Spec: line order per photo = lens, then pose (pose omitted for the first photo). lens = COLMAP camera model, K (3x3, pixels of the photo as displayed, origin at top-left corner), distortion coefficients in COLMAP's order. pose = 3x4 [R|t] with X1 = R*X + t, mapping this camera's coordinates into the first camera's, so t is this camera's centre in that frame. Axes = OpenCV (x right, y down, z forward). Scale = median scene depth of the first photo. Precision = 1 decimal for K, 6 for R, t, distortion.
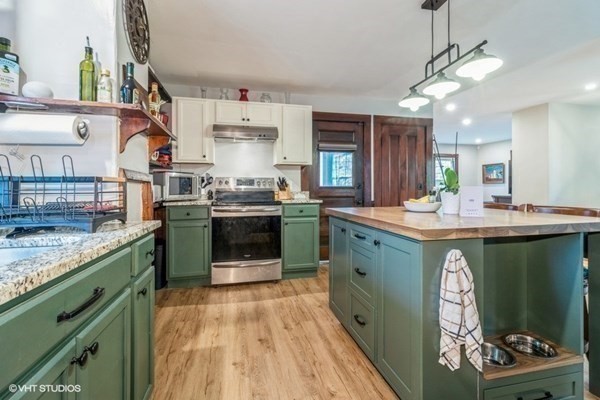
lens RADIAL K [[279.3, 0, 298.9], [0, 279.3, 187.0], [0, 0, 1]] dist [0.000161, 0.000013]
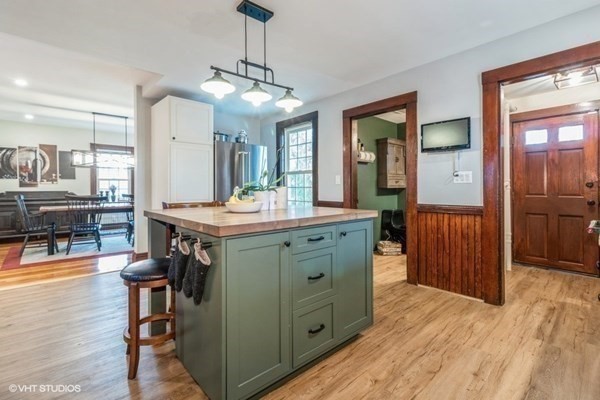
lens RADIAL K [[279.3, 0, 298.9], [0, 279.3, 187.0], [0, 0, 1]] dist [0.000161, 0.000013]
pose [[-0.490329, 0.004997, 0.871523, -0.544137], [0.004469, 0.999985, -0.003220, 0.004587], [-0.871526, 0.002316, -0.490344, 1.446306]]
